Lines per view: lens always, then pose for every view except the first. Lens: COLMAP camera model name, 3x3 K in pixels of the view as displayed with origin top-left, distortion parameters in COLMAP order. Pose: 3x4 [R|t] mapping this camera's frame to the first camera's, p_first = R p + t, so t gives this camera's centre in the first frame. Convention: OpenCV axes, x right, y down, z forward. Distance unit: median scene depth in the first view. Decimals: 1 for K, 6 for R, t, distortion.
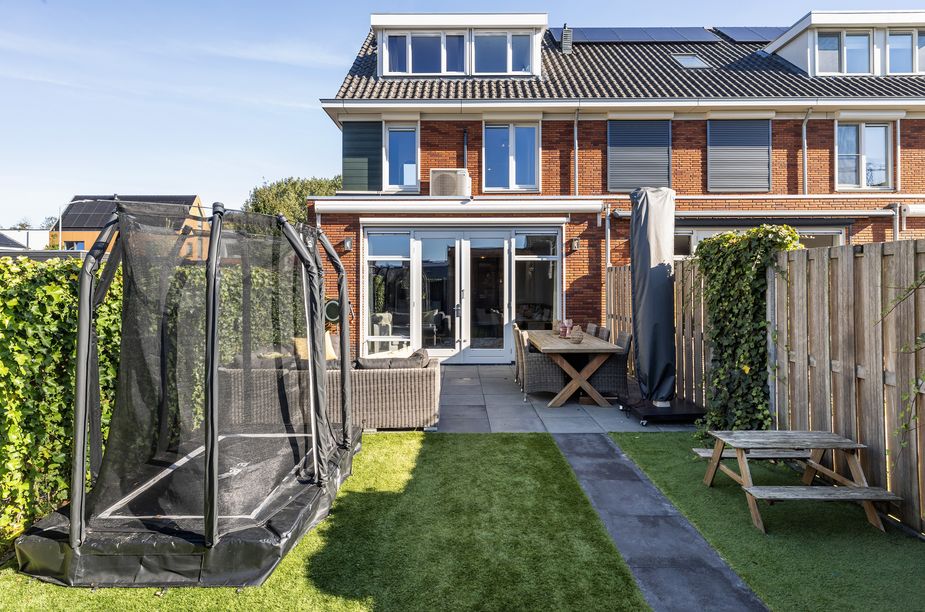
lens RADIAL K [[508.4, 0, 463.4], [0, 508.4, 292.5], [0, 0, 1]] dist [-0.001588, -0.000075]
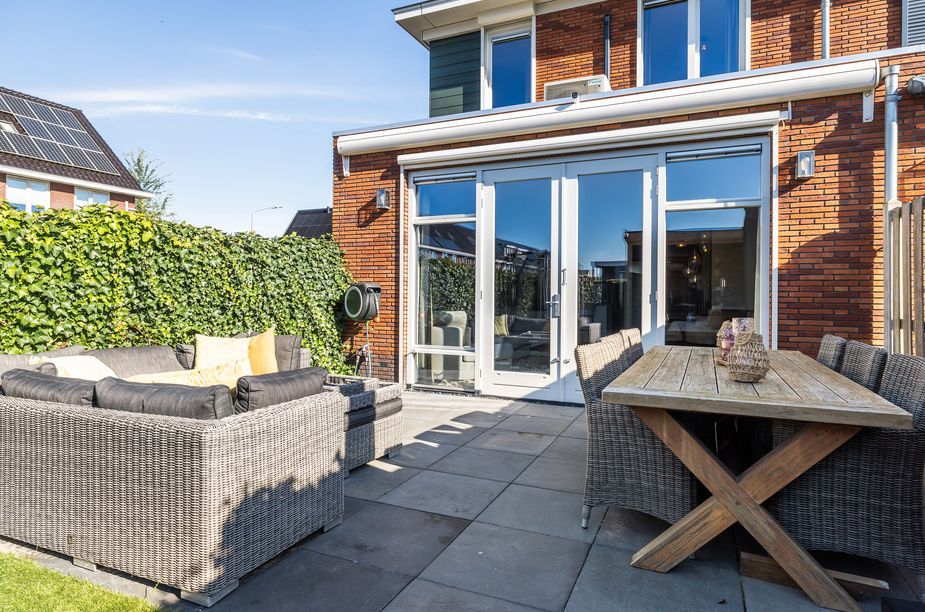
lens RADIAL K [[526.9, 0, 462.5], [0, 526.9, 306.0], [0, 0, 1]] dist [-0.002343, -0.000881]
pose [[0.903113, 0.014278, -0.429166, 0.146428], [-0.016604, 0.999861, -0.001678, 0.037843], [0.429083, 0.008641, 0.903224, 0.433804]]
